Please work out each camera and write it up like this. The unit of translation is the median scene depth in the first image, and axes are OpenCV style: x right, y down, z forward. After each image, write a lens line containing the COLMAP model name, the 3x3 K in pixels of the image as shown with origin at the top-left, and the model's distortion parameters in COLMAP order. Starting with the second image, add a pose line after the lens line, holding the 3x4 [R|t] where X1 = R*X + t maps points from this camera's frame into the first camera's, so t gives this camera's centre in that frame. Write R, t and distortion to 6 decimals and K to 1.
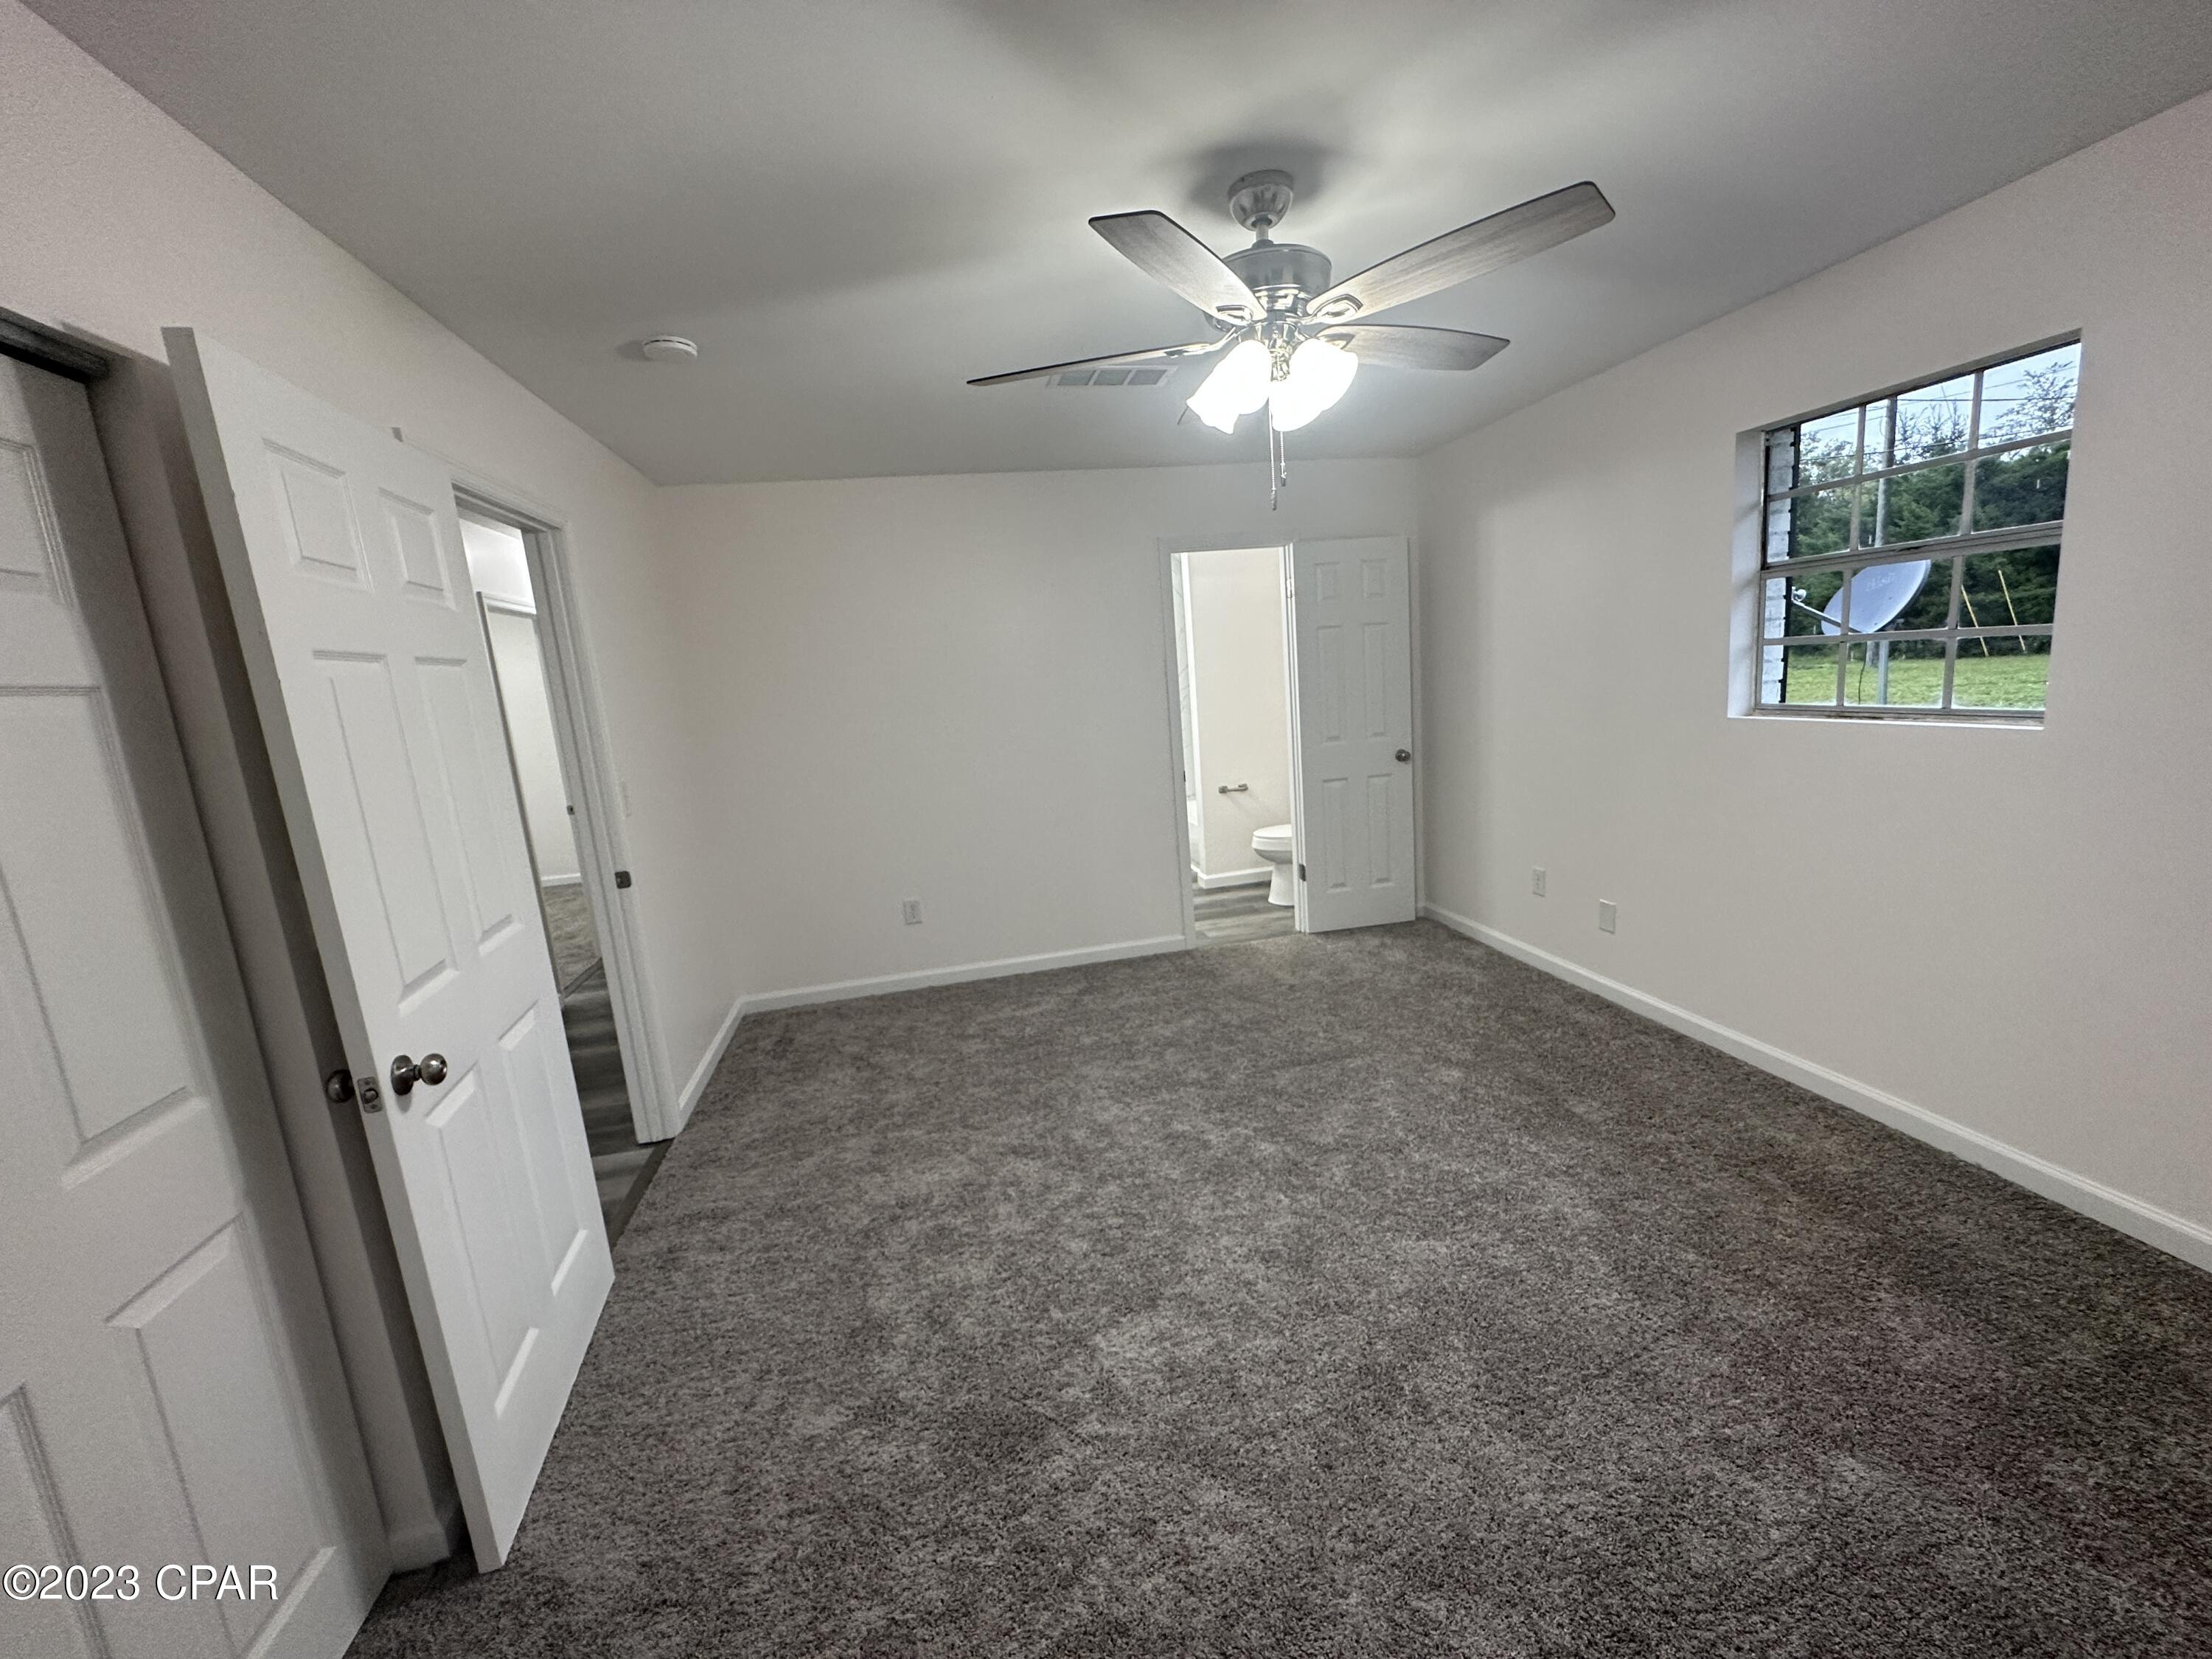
lens RADIAL K [[883.7, 0, 1097.4], [0, 883.7, 836.8], [0, 0, 1]] dist [-0.004231, 0.000473]
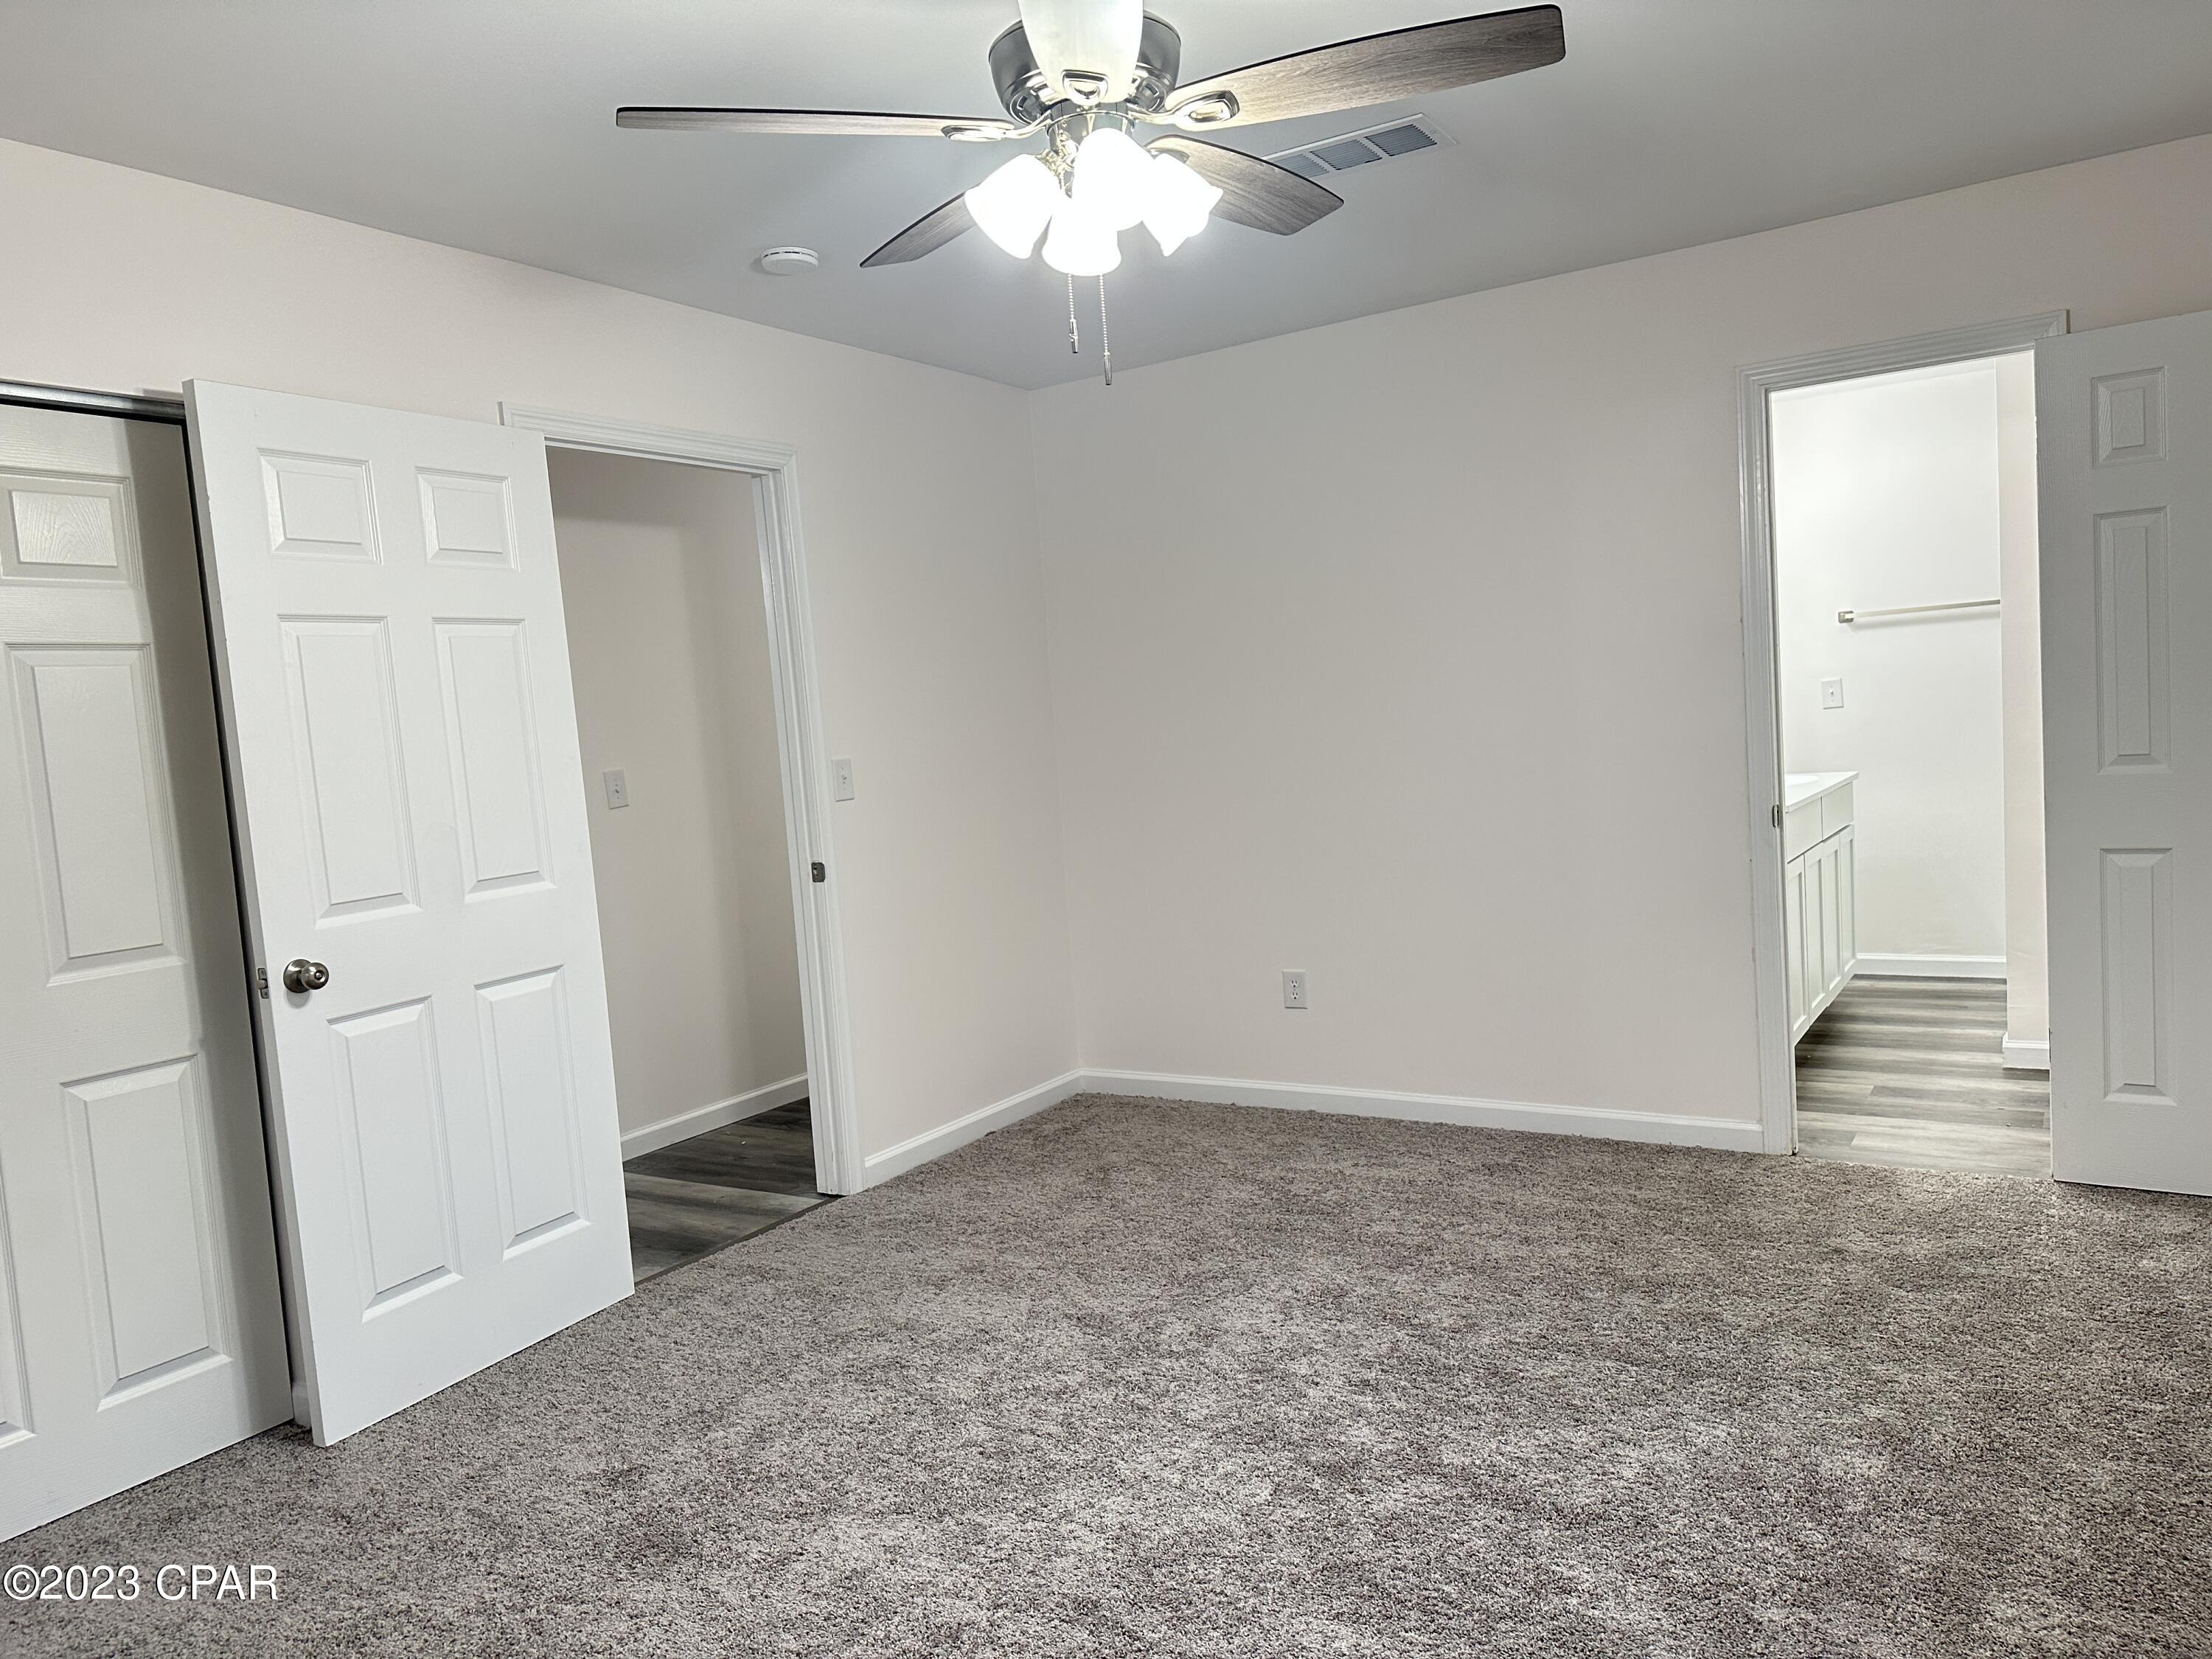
lens RADIAL K [[1537.3, 0, 1112.4], [0, 1537.3, 842.1], [0, 0, 1]] dist [0.073506, -0.085403]
pose [[0.728059, 0.089764, -0.679613, 0.668426], [-0.116788, 0.993138, 0.006062, -0.021357], [0.675493, 0.074957, 0.733546, 0.097458]]
